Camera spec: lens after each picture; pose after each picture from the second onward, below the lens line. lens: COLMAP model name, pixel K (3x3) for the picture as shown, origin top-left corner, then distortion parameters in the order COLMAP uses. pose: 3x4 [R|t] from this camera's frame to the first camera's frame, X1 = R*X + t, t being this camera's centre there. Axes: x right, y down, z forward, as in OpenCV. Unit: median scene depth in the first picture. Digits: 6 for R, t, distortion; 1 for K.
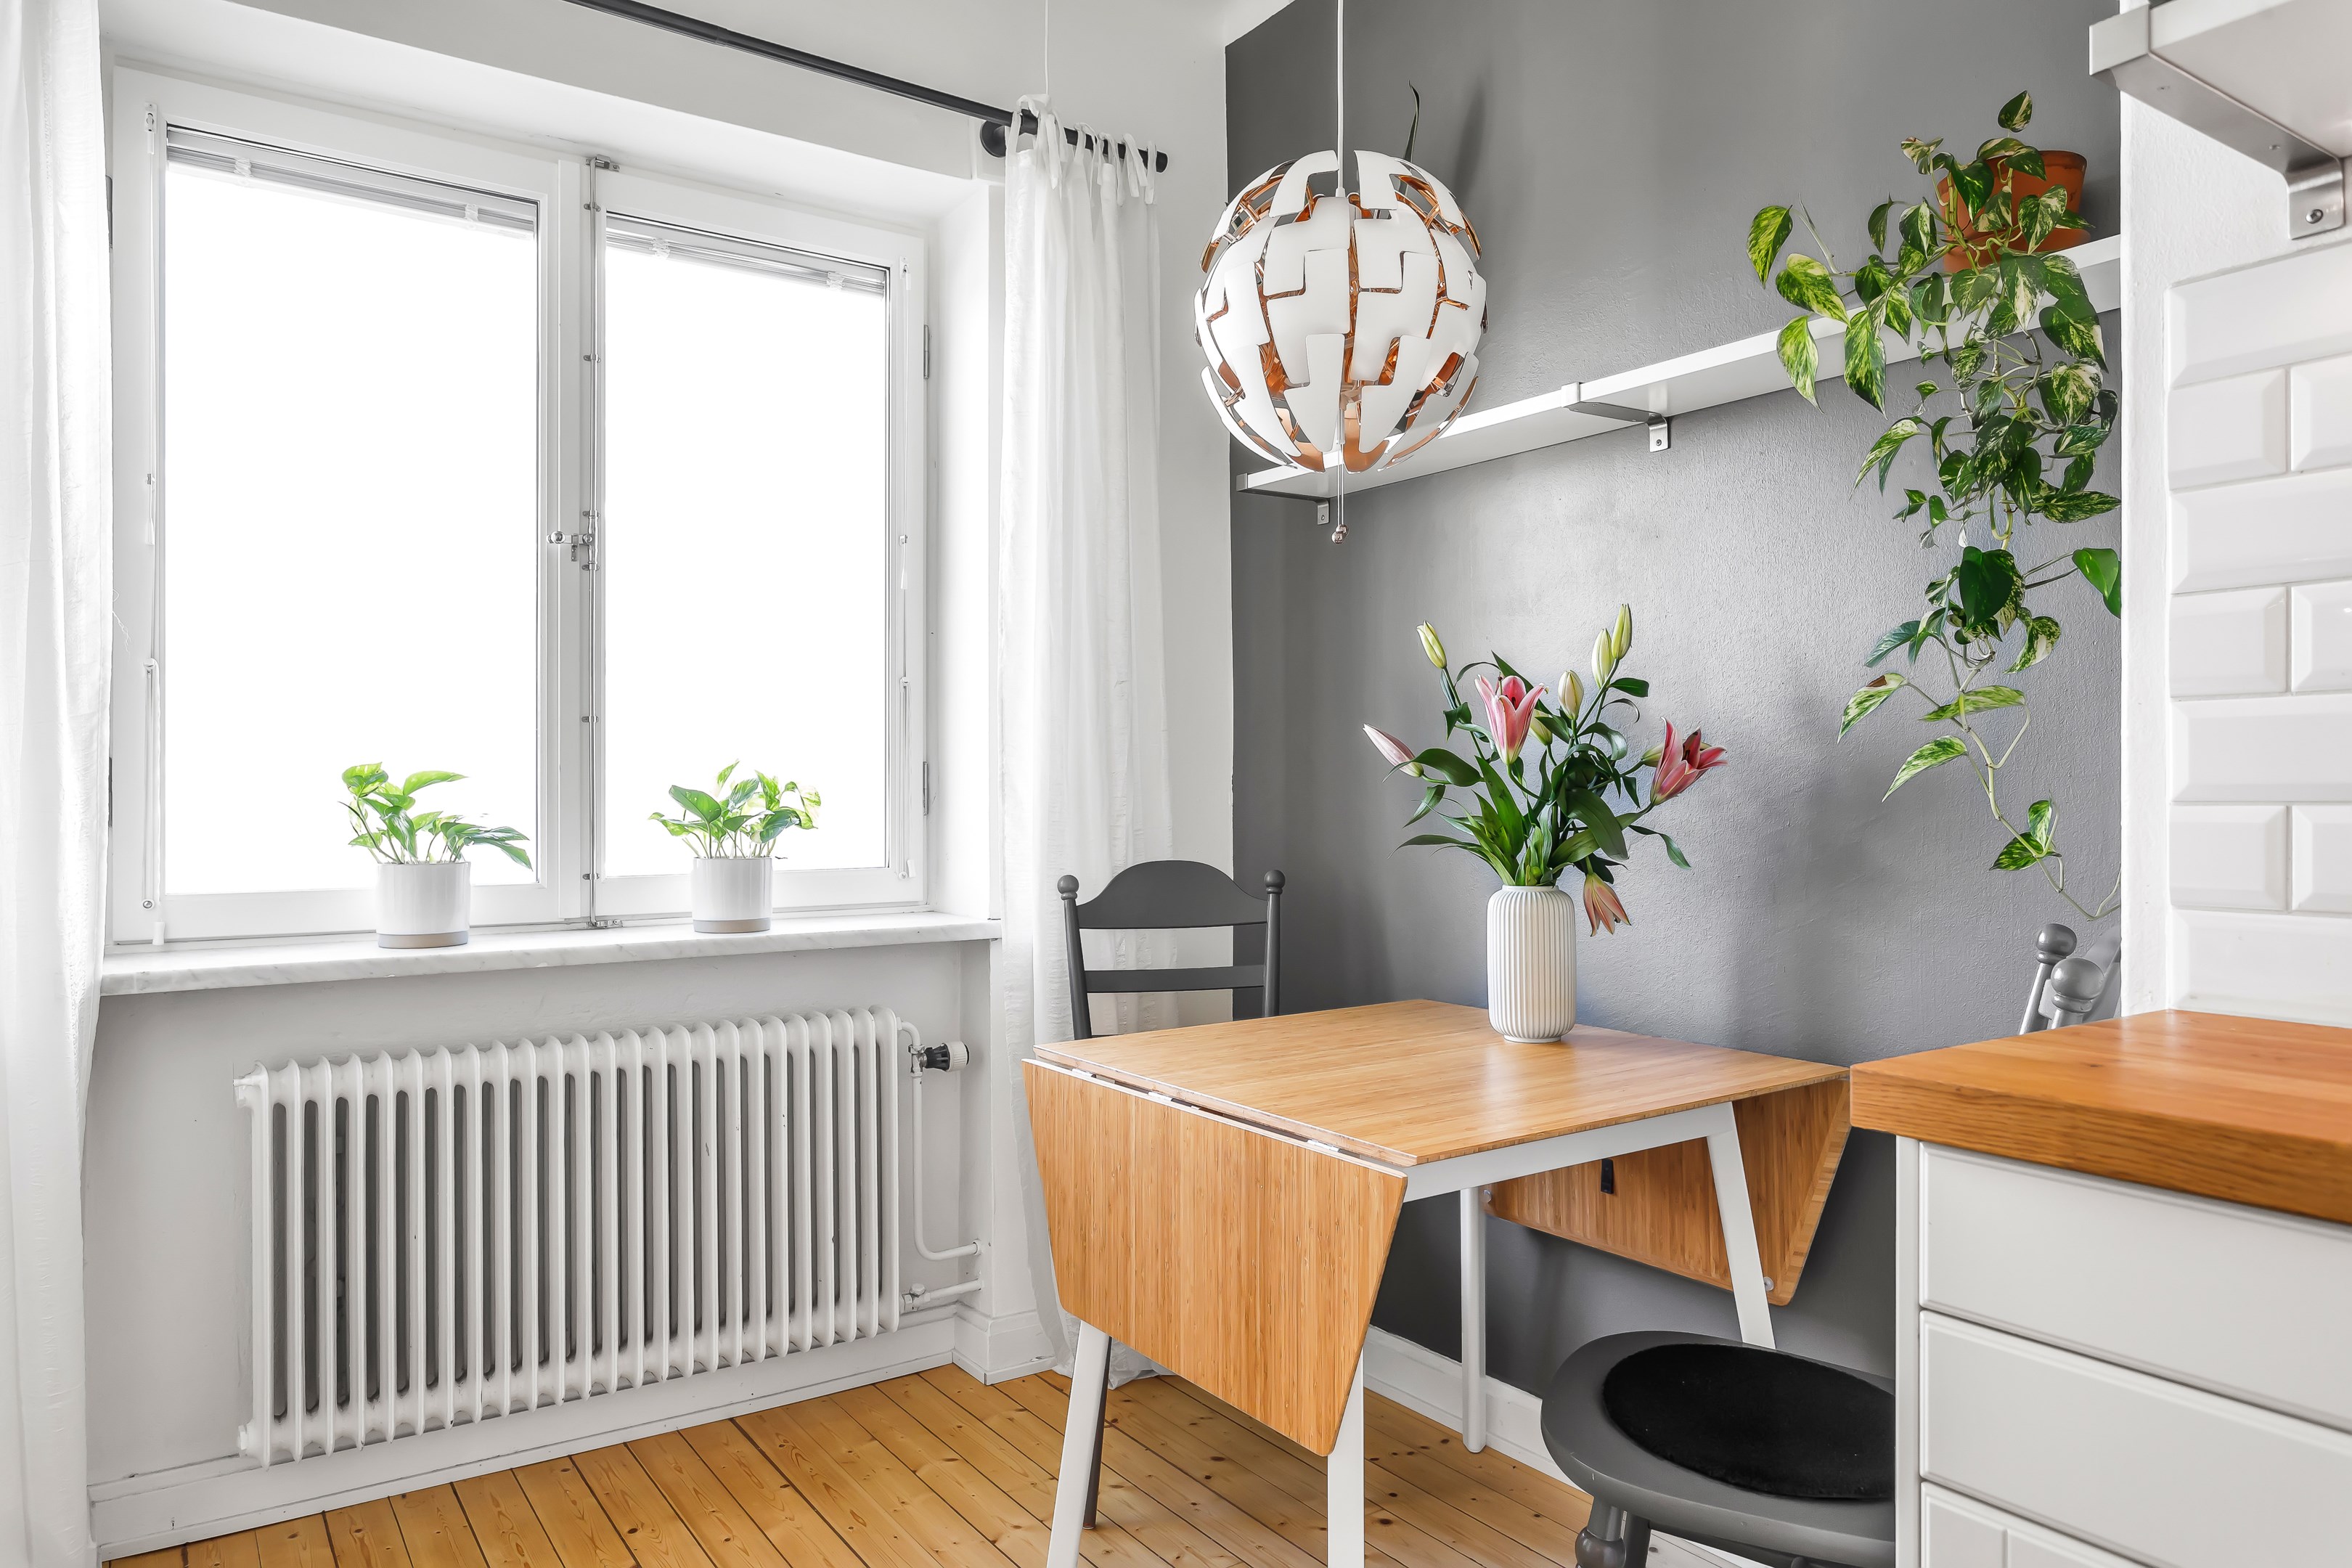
lens RADIAL K [[1539.1, 0, 1176.8], [0, 1539.1, 792.4], [0, 0, 1]] dist [-0.001977, 0.002870]
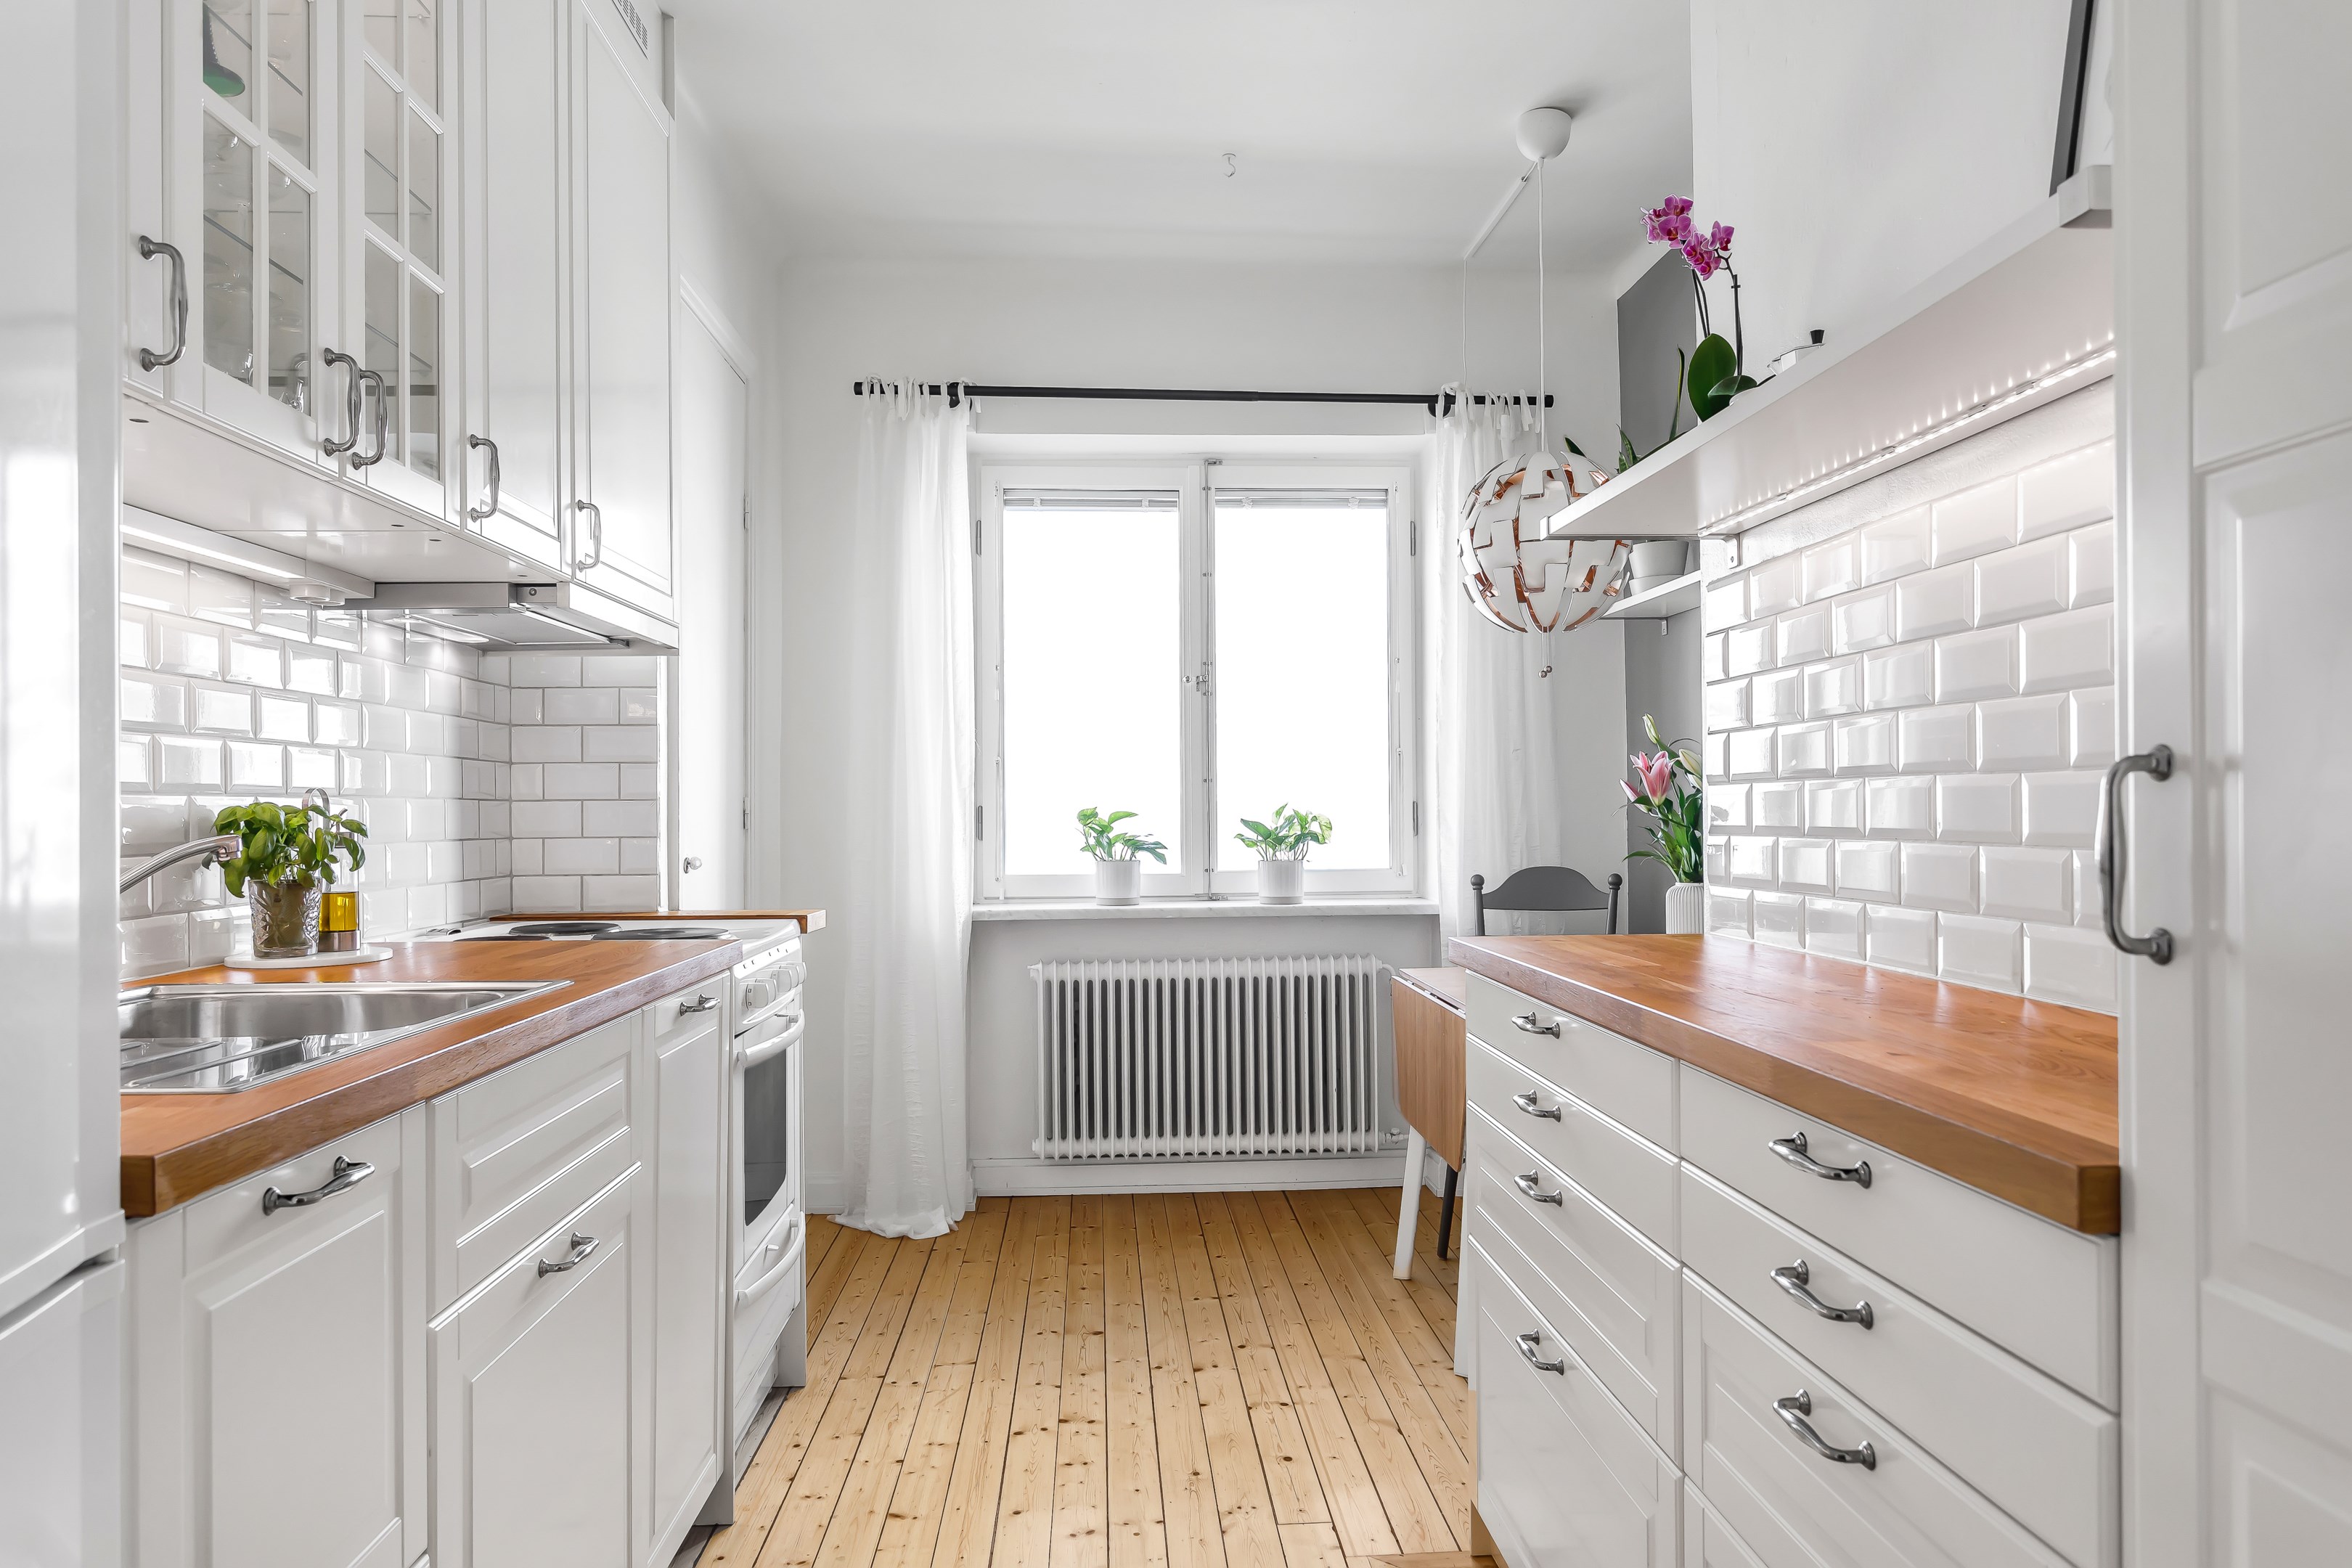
lens RADIAL K [[1455.8, 0, 1180.6], [0, 1455.8, 805.6], [0, 0, 1]] dist [-0.006040, 0.000693]
pose [[0.859839, -0.005969, -0.510531, 0.443758], [0.005919, 0.999981, -0.001722, -0.016409], [0.510532, -0.001541, 0.859858, -0.447231]]
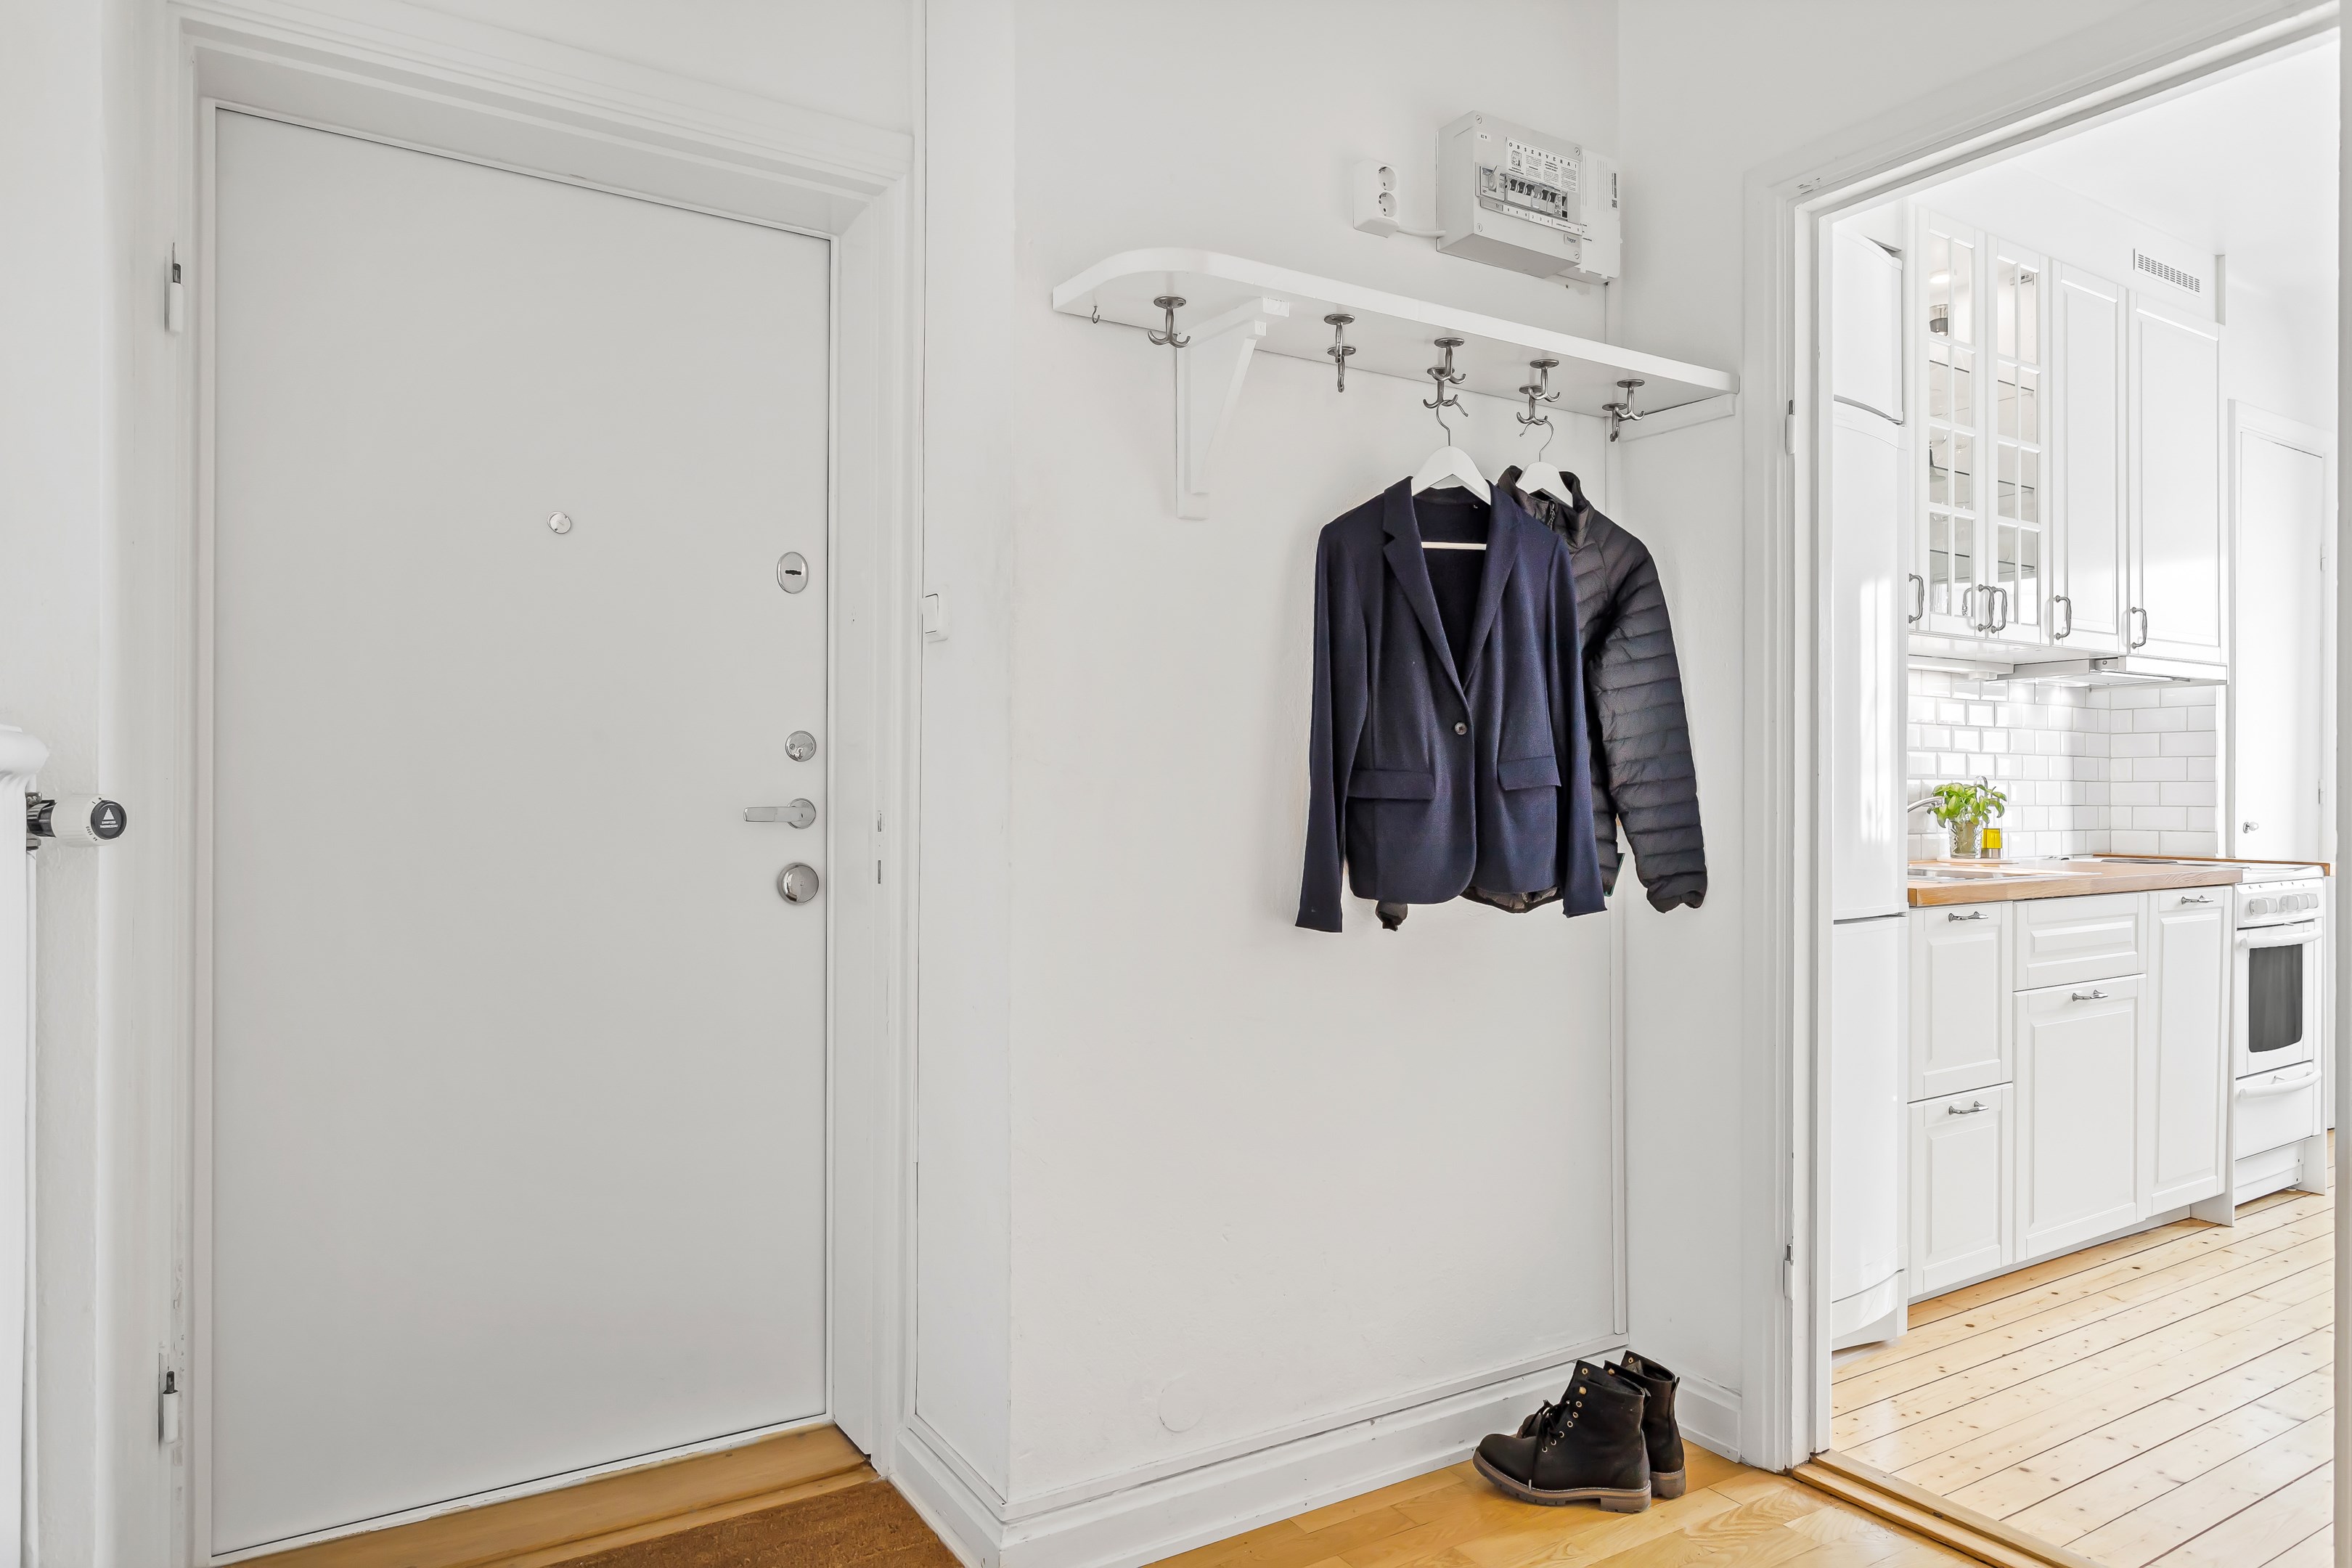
lens RADIAL K [[1437.0, 0, 1176.0], [0, 1437.0, 784.0], [0, 0, 1]] dist [-0.000225, 0.001595]
pose [[-0.033496, -0.005201, -0.999425, 1.512826], [-0.001357, 0.999986, -0.005158, -0.010296], [0.999438, 0.001183, -0.033502, -0.969114]]
